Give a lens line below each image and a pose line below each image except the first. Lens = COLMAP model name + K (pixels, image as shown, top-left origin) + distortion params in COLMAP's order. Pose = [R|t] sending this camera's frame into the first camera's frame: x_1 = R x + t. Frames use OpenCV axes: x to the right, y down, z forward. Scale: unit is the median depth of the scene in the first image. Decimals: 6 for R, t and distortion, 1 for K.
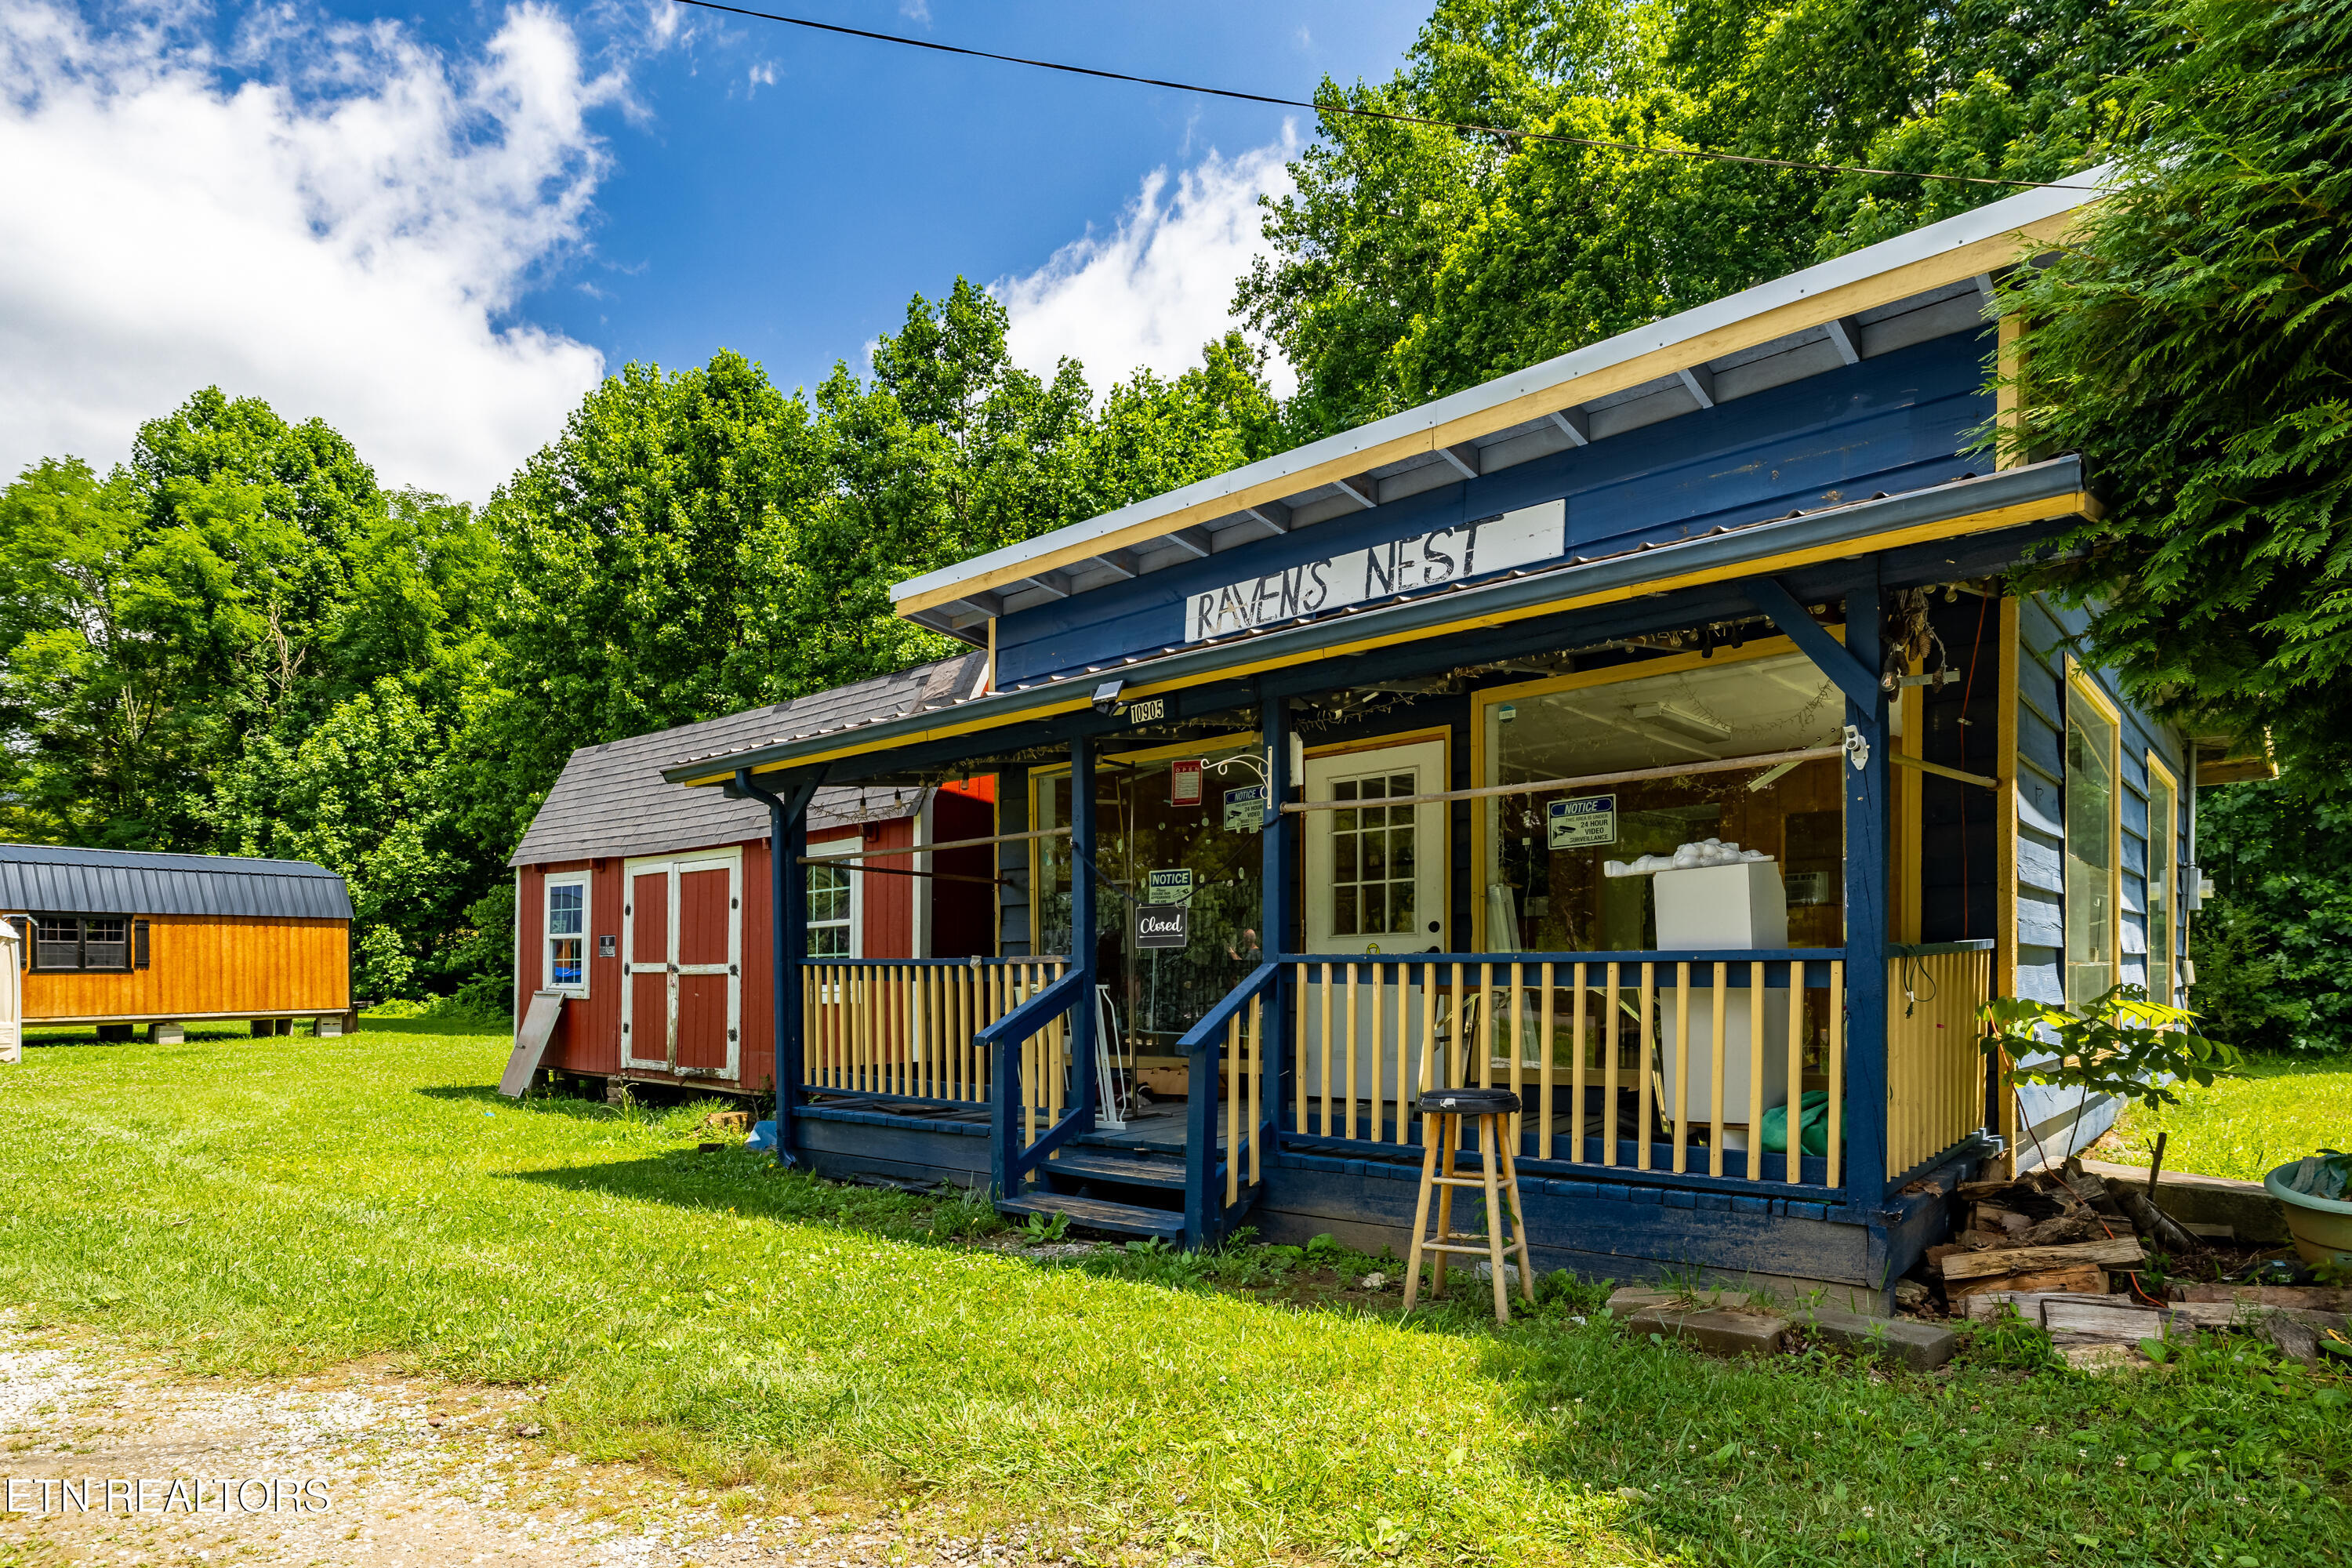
lens RADIAL K [[1231.2, 0, 1171.4], [0, 1231.2, 975.7], [0, 0, 1]] dist [0.003785, 0.000817]
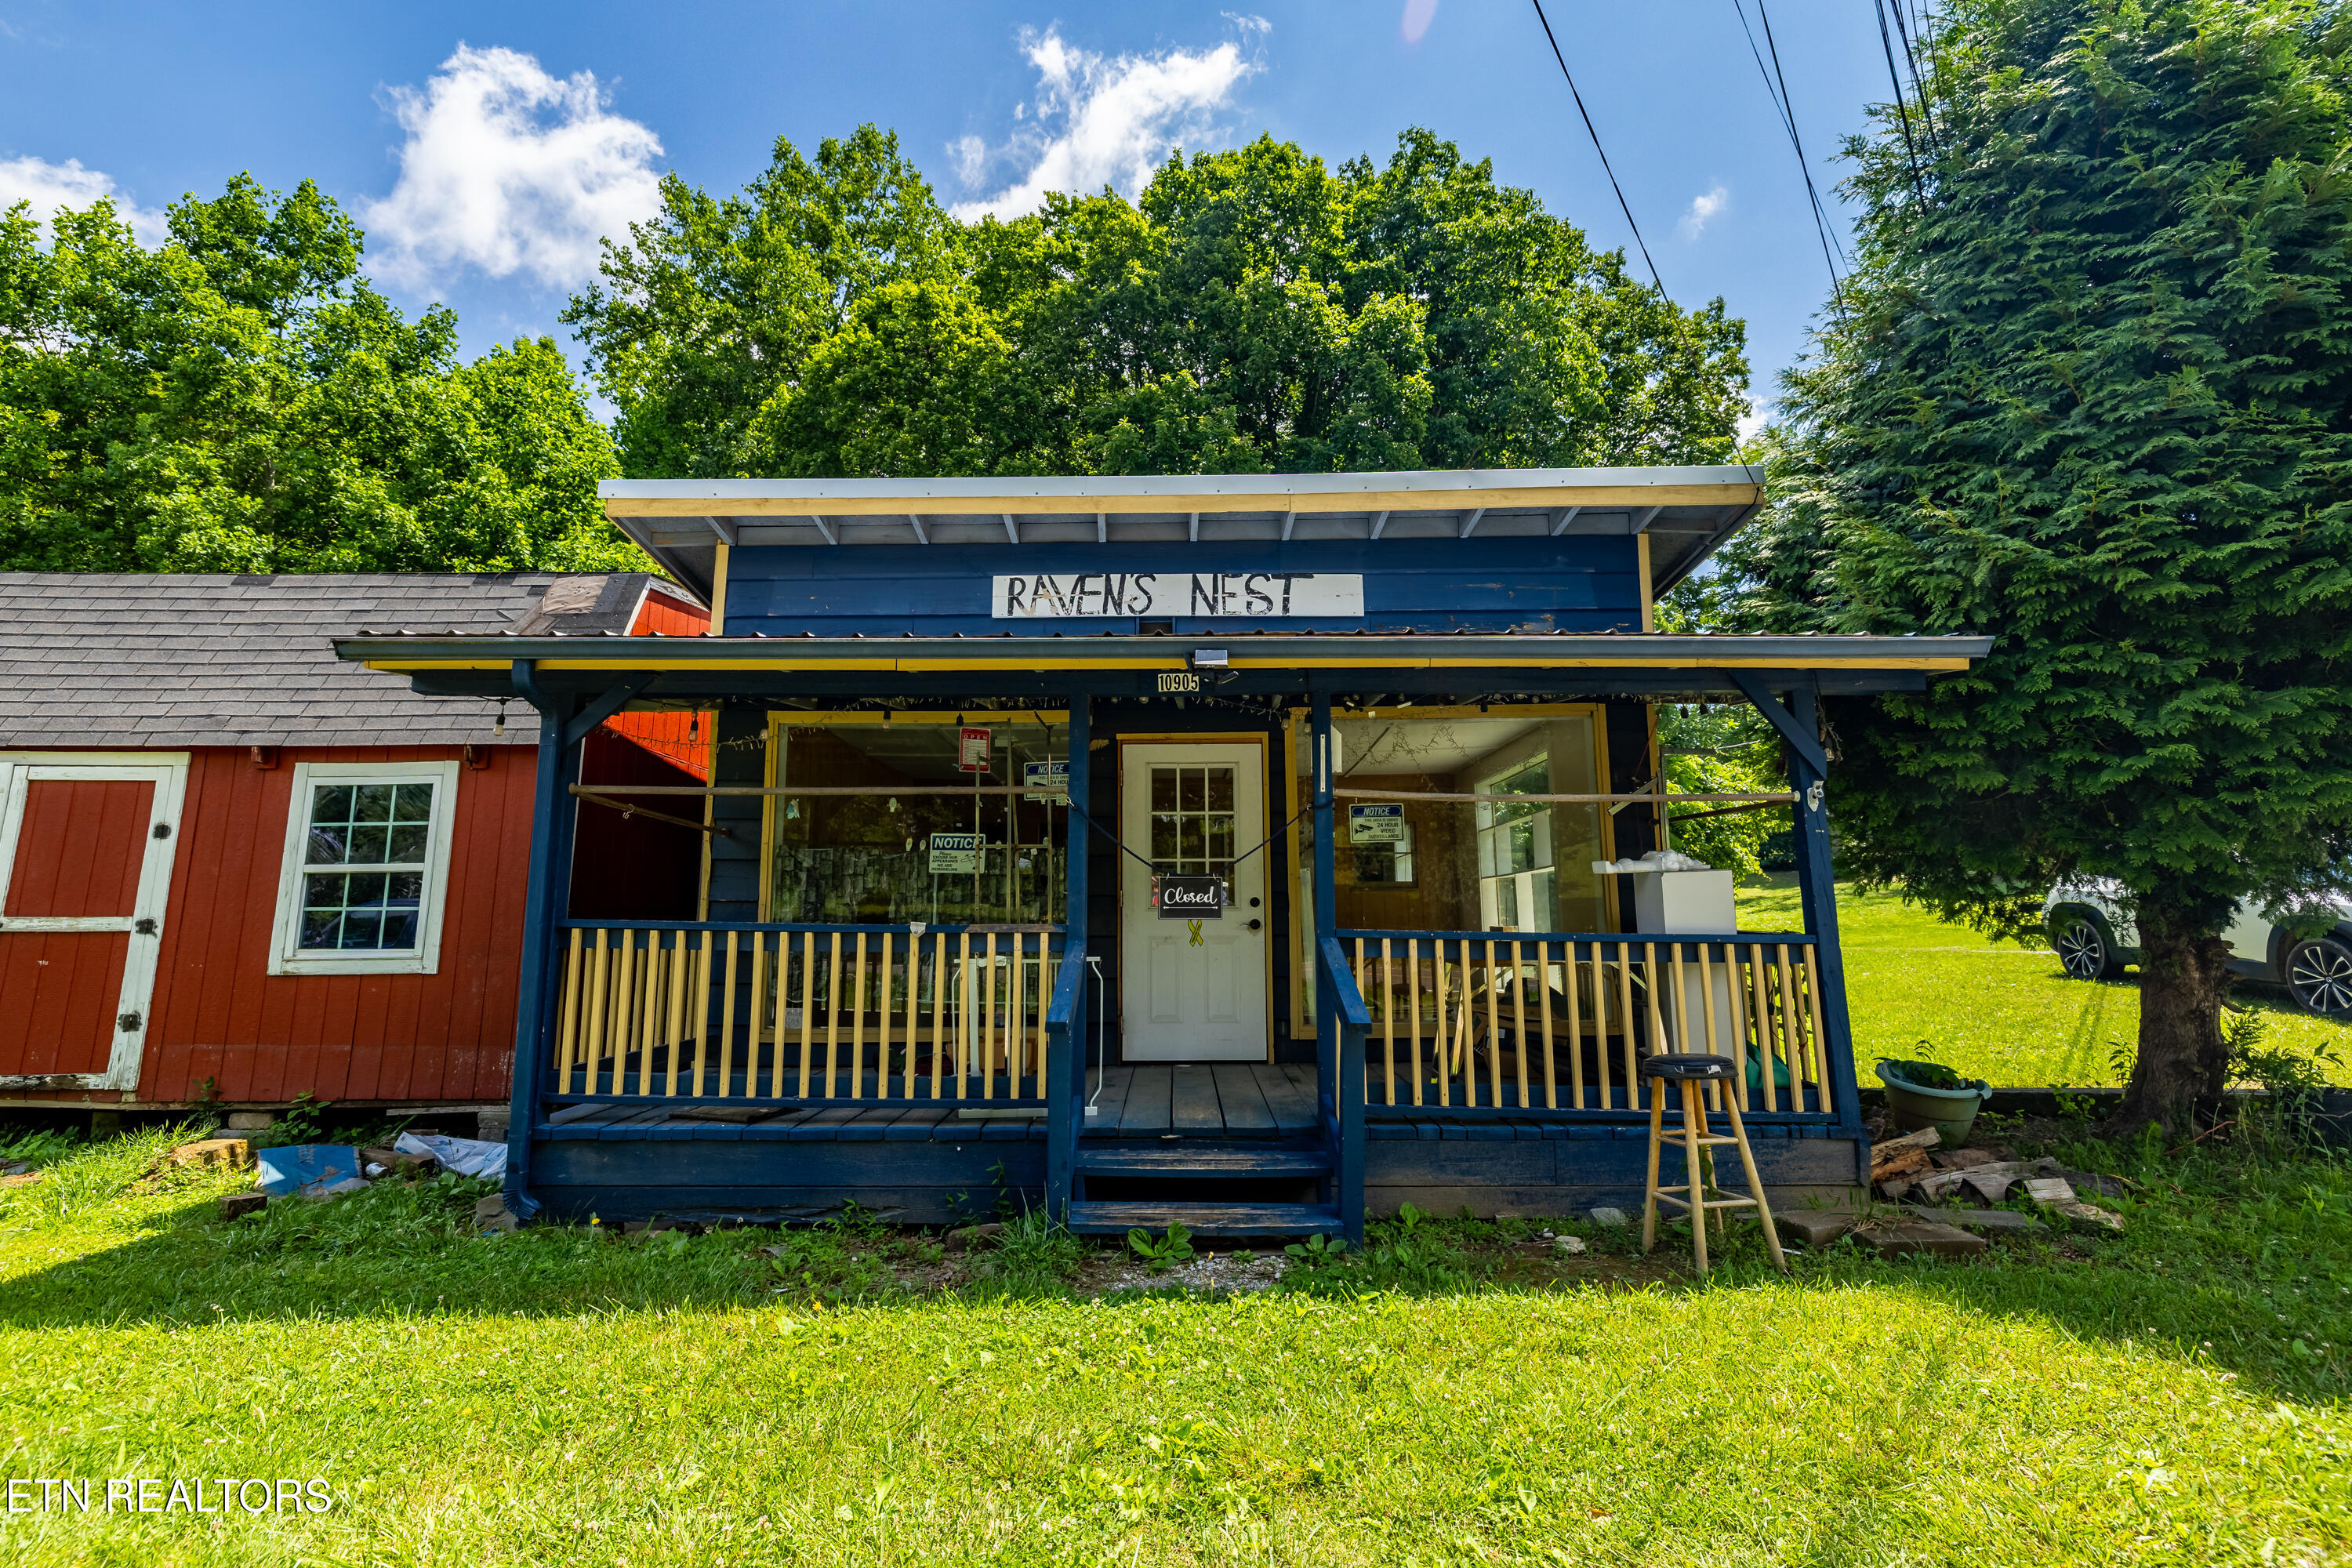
lens RADIAL K [[991.6, 0, 1144.5], [0, 991.6, 782.9], [0, 0, 1]] dist [0.001451, -0.000282]
pose [[0.779379, 0.102985, 0.618031, -0.144773], [-0.009522, 0.988232, -0.152665, -0.002482], [-0.626480, 0.113099, 0.771188, 0.108560]]
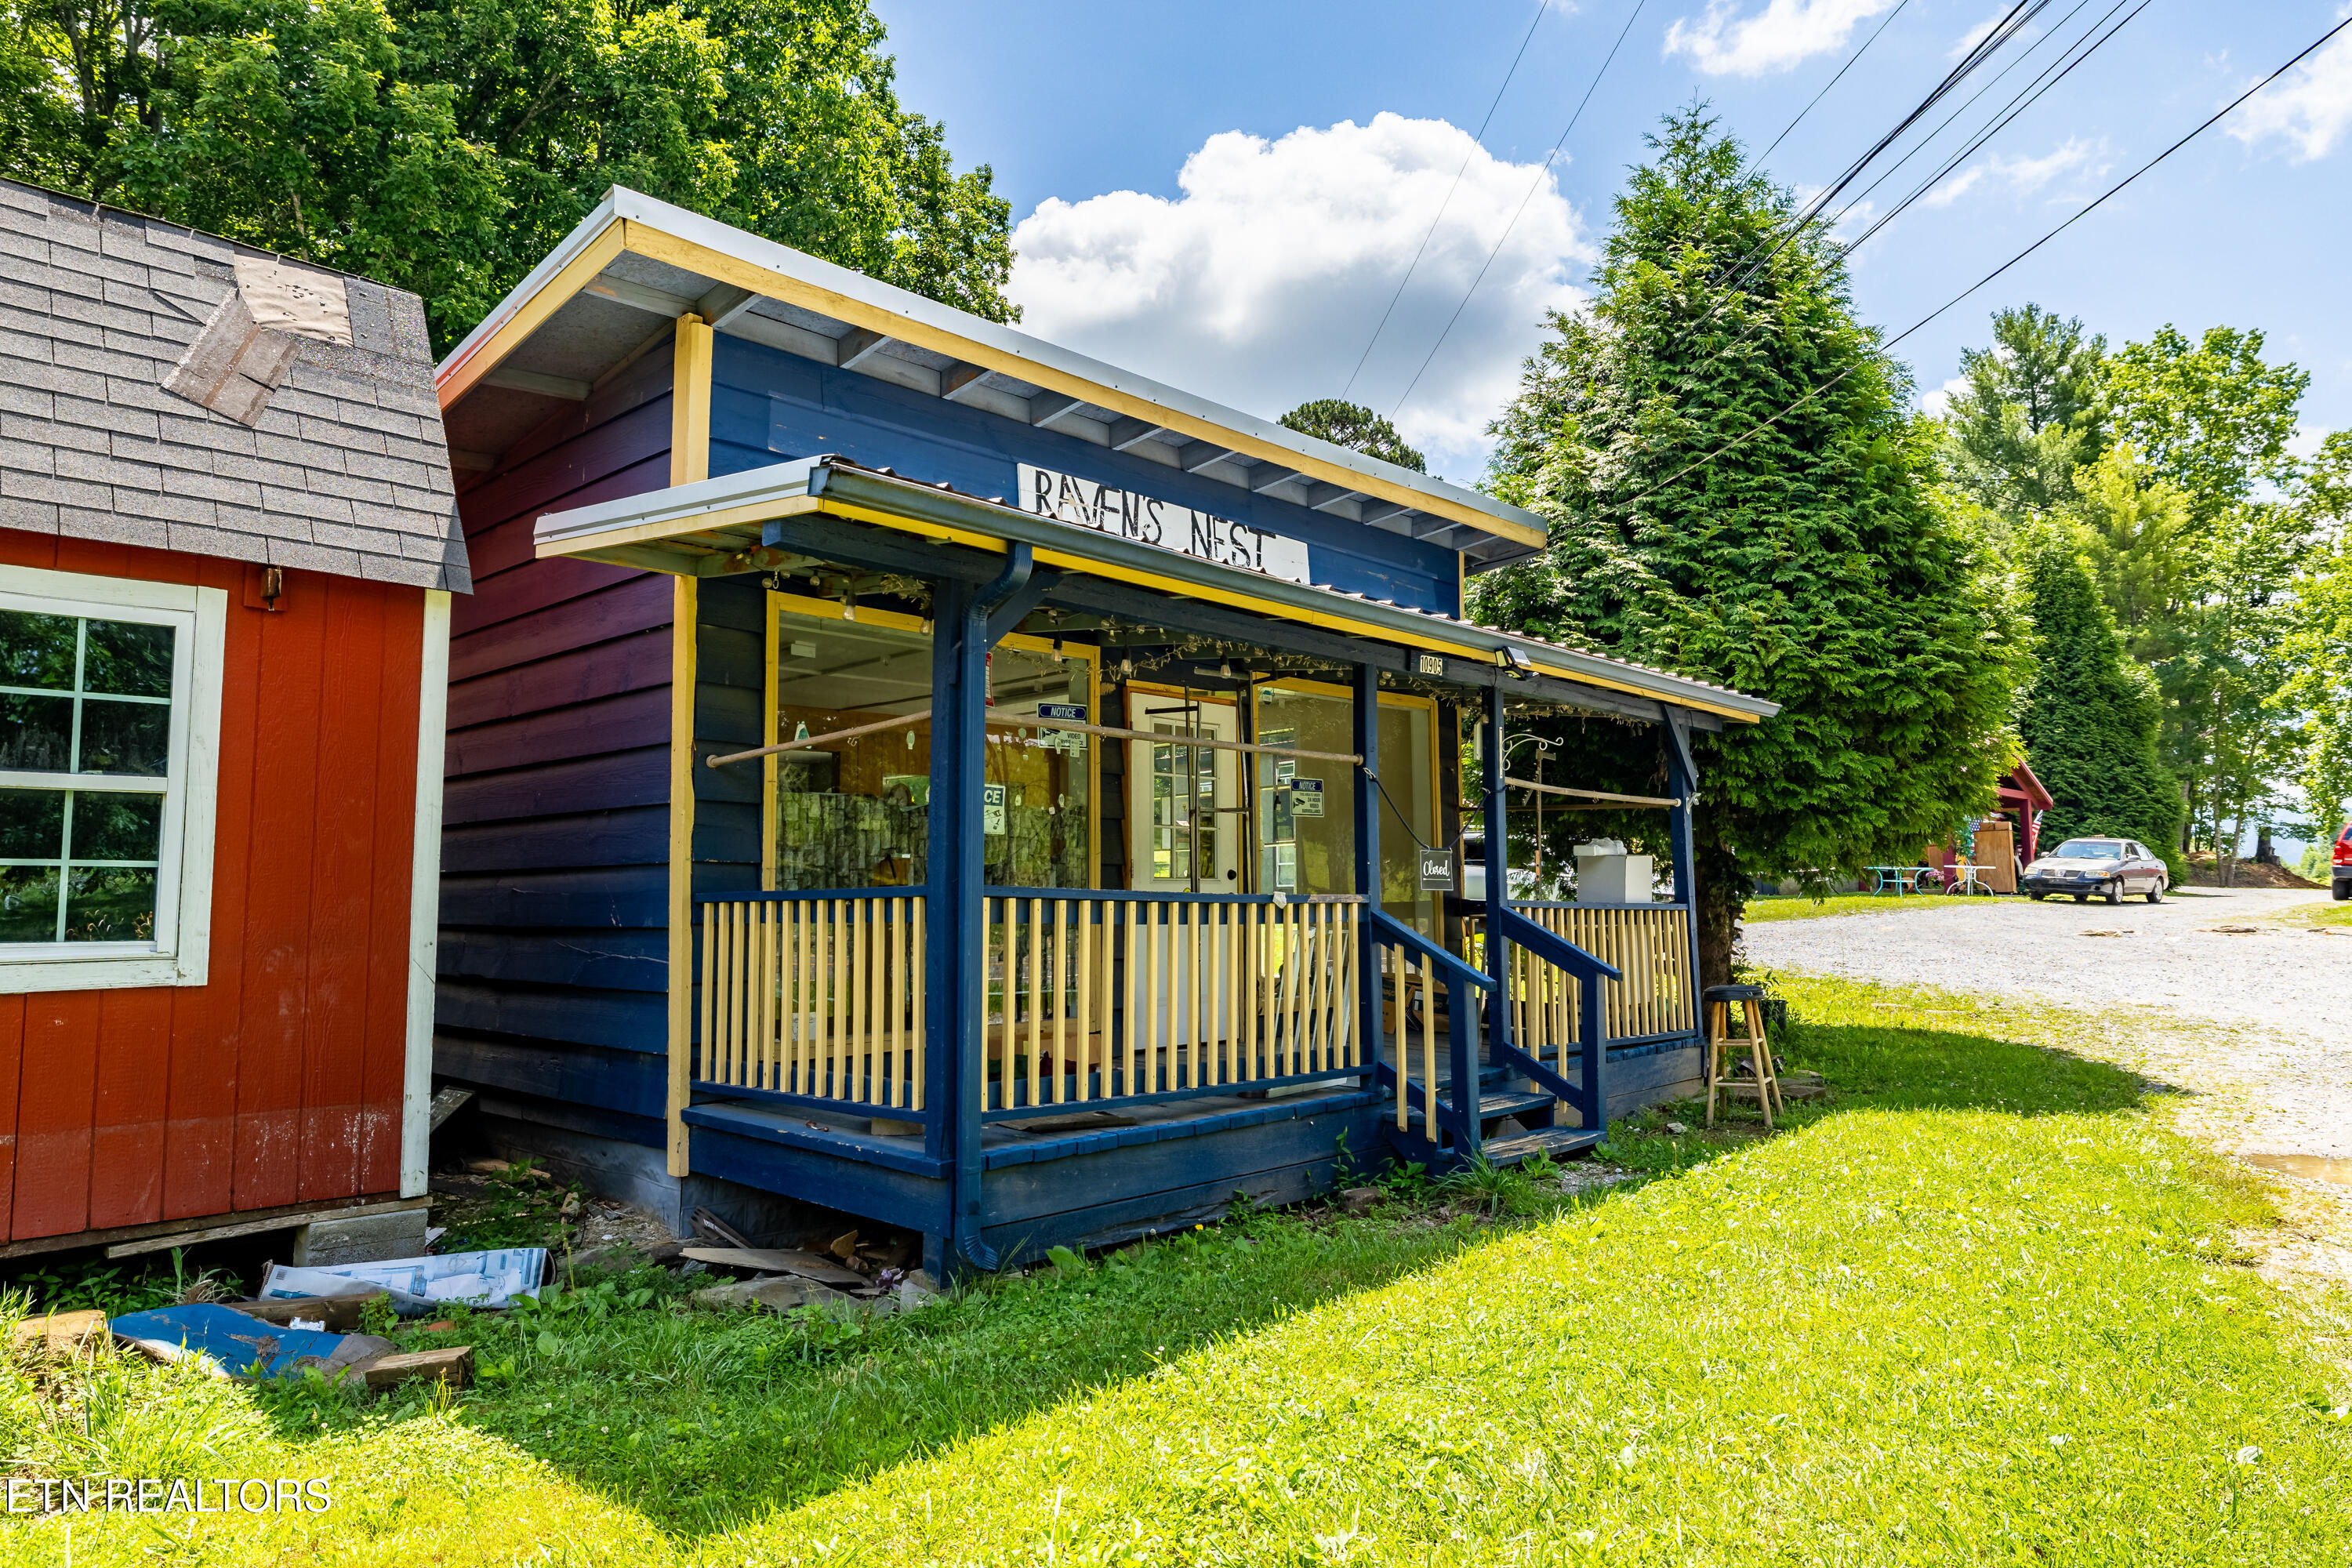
lens RADIAL K [[1426.8, 0, 1167.1], [0, 1426.8, 728.1], [0, 0, 1]] dist [-0.002057, -0.002129]
pose [[0.087483, 0.121328, 0.988750, -0.339887], [-0.013428, 0.992609, -0.120614, -0.004898], [-0.996076, -0.002725, 0.088465, 0.303301]]
